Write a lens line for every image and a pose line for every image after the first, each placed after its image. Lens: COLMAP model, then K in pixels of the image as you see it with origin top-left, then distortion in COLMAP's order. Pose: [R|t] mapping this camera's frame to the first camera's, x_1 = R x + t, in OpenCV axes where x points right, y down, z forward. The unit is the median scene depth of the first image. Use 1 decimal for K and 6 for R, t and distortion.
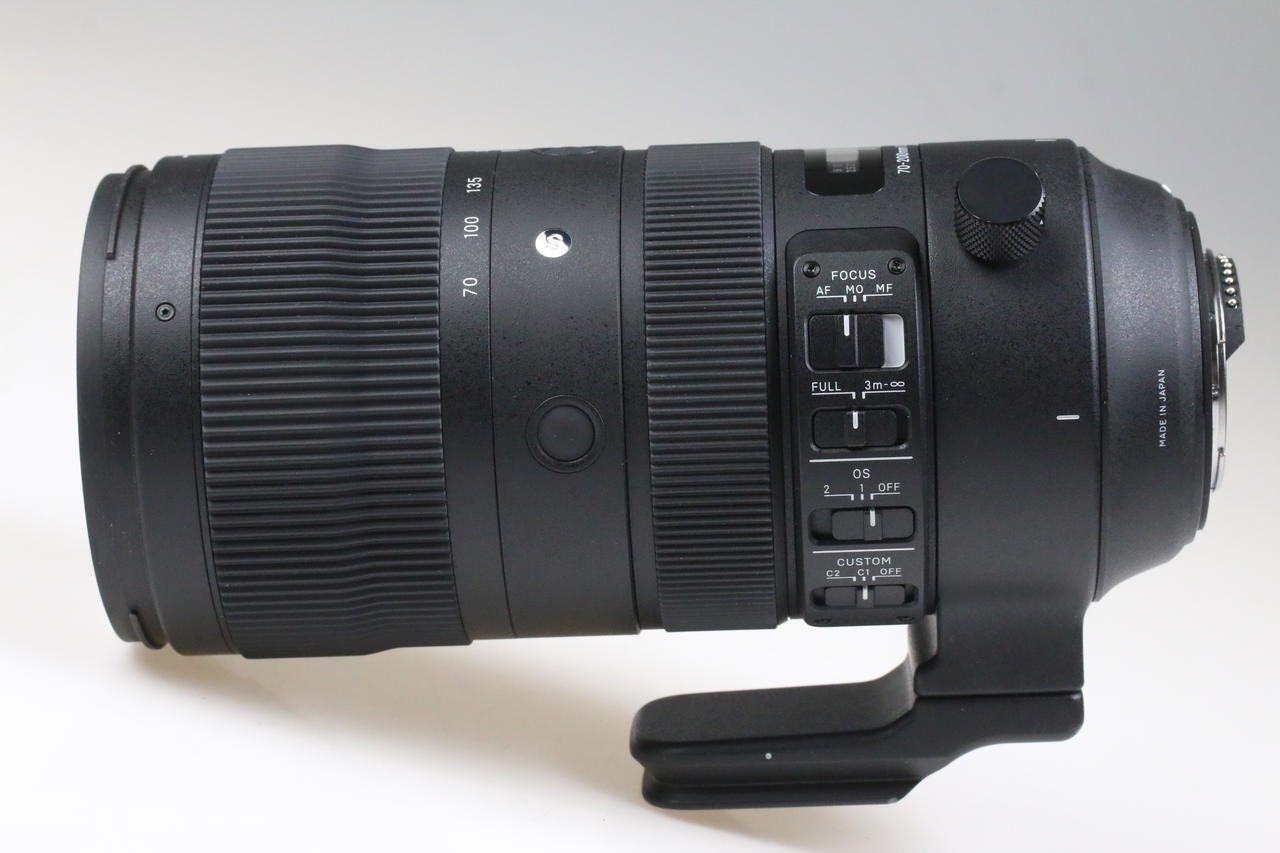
lens RADIAL K [[4140.6, 0, 640.0], [0, 4140.6, 426.5], [0, 0, 1]] dist [-0.087455, -0.619503]
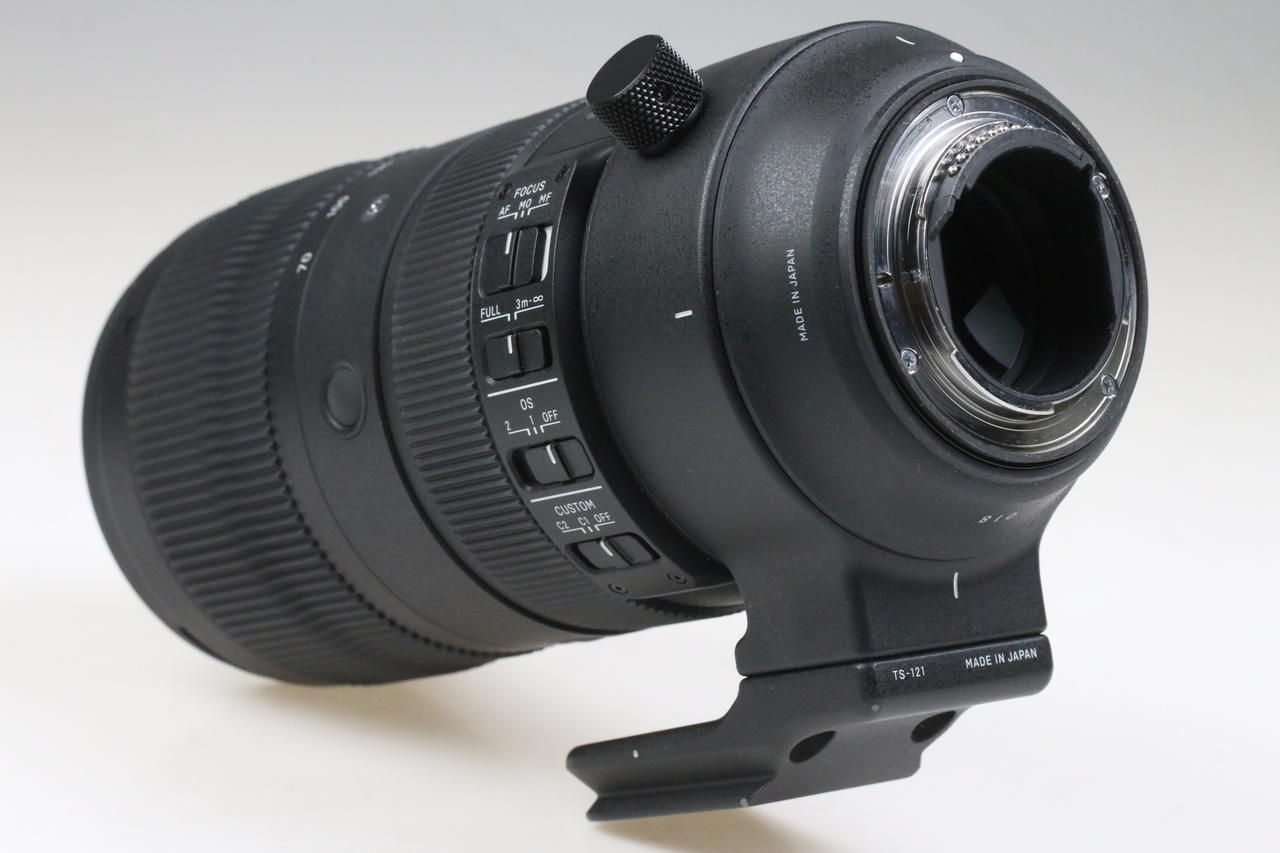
lens RADIAL K [[4140.6, 0, 640.0], [0, 4140.6, 426.5], [0, 0, 1]] dist [-0.087455, -0.619503]
pose [[0.655190, -0.104504, -0.748201, 0.742330], [-0.014910, 0.988404, -0.151111, 0.151864], [0.755317, 0.110162, 0.646035, 0.436853]]
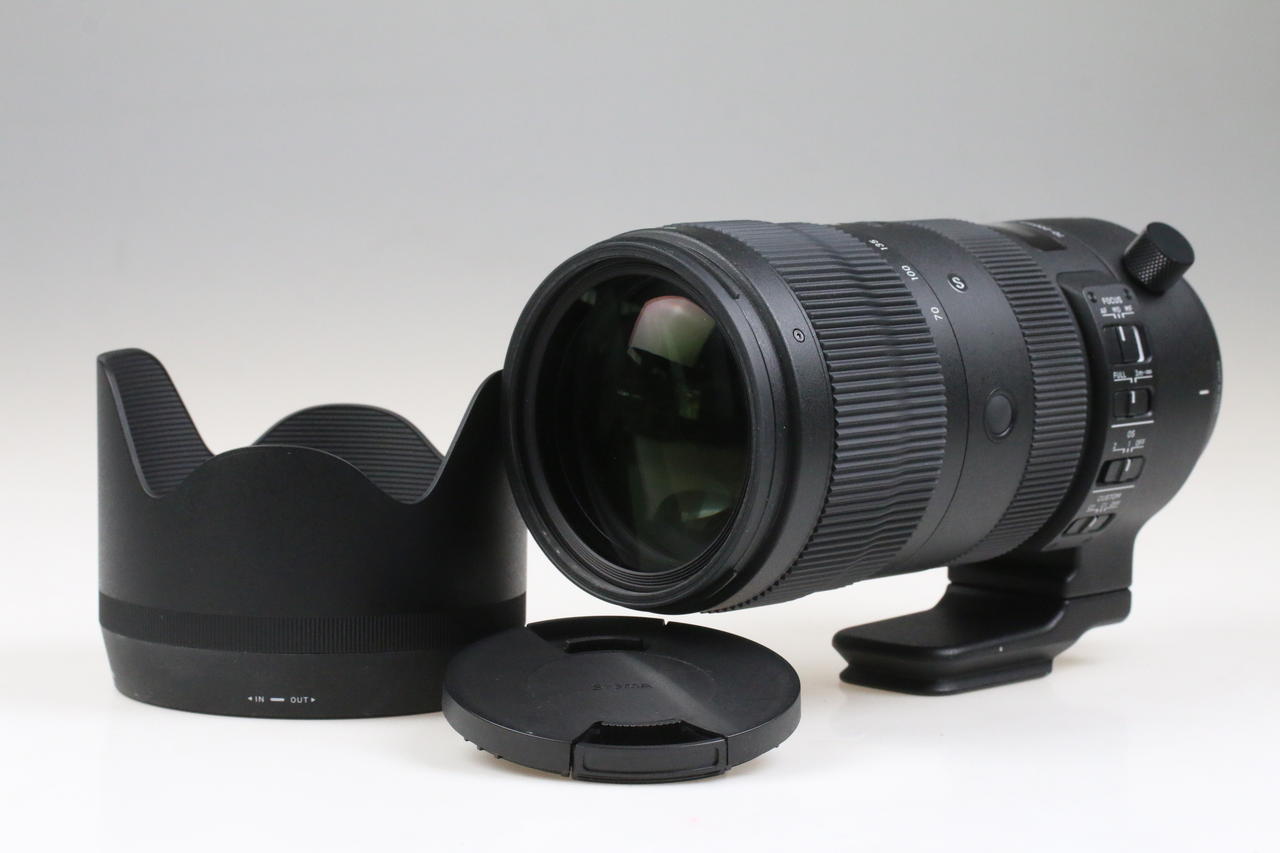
lens RADIAL K [[4140.6, 0, 640.0], [0, 4140.6, 426.5], [0, 0, 1]] dist [-0.087455, -0.619503]
pose [[0.670716, -0.033958, 0.740937, -1.155033], [0.092222, 0.995018, -0.037879, 0.048393], [-0.735959, 0.093736, 0.670506, 0.140046]]
